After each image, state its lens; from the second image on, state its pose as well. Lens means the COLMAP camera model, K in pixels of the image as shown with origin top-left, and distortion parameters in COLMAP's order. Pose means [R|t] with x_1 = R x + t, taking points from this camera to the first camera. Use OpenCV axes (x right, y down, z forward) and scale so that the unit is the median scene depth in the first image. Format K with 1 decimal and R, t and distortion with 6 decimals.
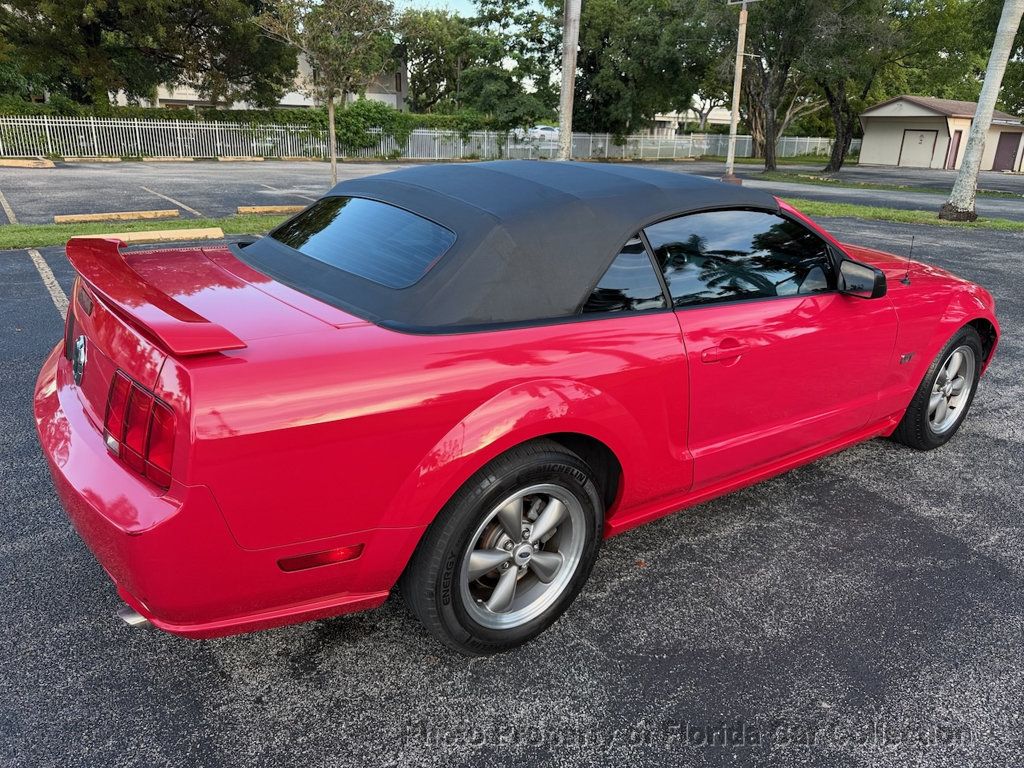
lens RADIAL K [[733.1, 0, 515.5], [0, 733.1, 369.4], [0, 0, 1]] dist [0.001522, -0.005221]
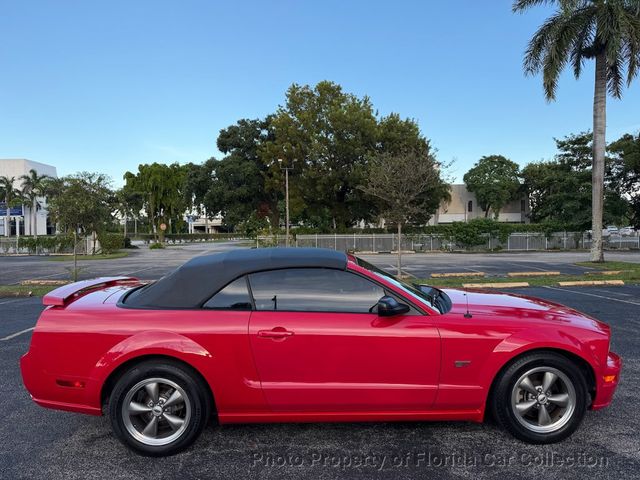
lens RADIAL K [[443.5, 0, 320.1], [0, 443.5, 238.2], [0, 0, 1]] dist [-0.001068, -0.002399]
pose [[0.822979, -0.034488, -0.567023, 0.089445], [-0.140682, 0.954689, -0.262254, 0.001920], [0.550376, 0.295600, 0.780838, 0.001951]]
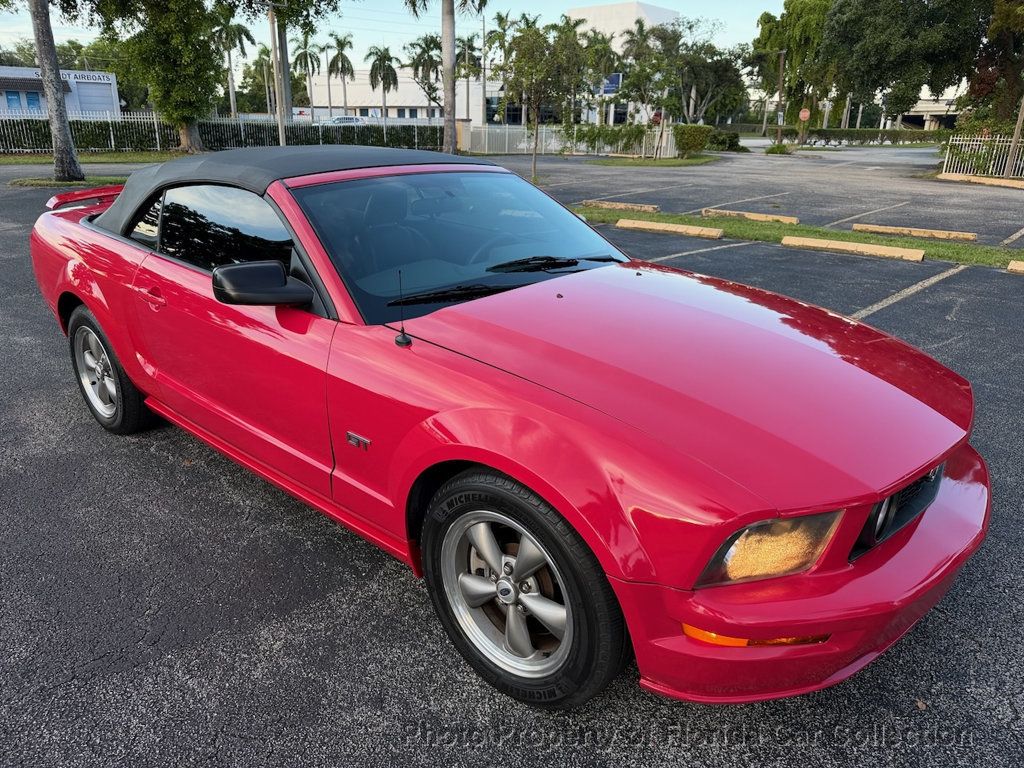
lens RADIAL K [[715.6, 0, 509.7], [0, 715.6, 383.3], [0, 0, 1]] dist [0.000152, -0.009367]
pose [[0.221436, 0.305126, -0.926210, 0.124760], [-0.312707, 0.921849, 0.228928, -0.028113], [0.923678, 0.238940, 0.299546, 0.099316]]
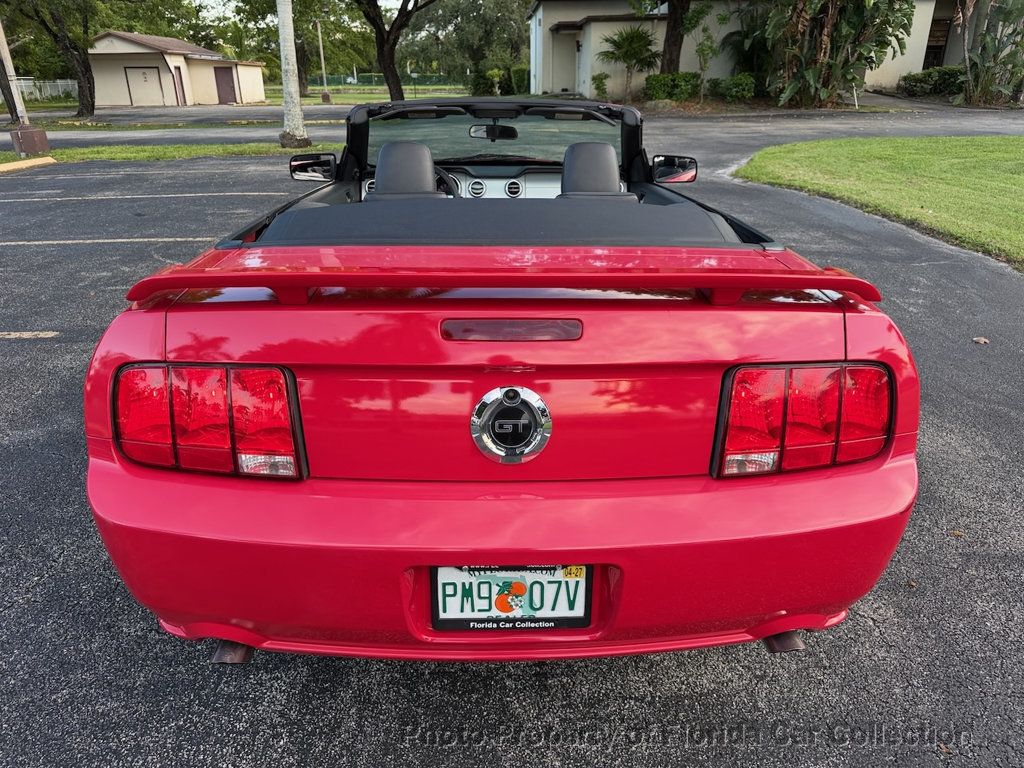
lens RADIAL K [[733.1, 0, 515.5], [0, 733.1, 369.4], [0, 0, 1]] dist [0.001522, -0.005221]
pose [[0.562980, -0.333256, 0.756303, -0.073344], [0.276548, 0.938309, 0.207597, -0.013015], [-0.778829, 0.092281, 0.620411, 0.041879]]
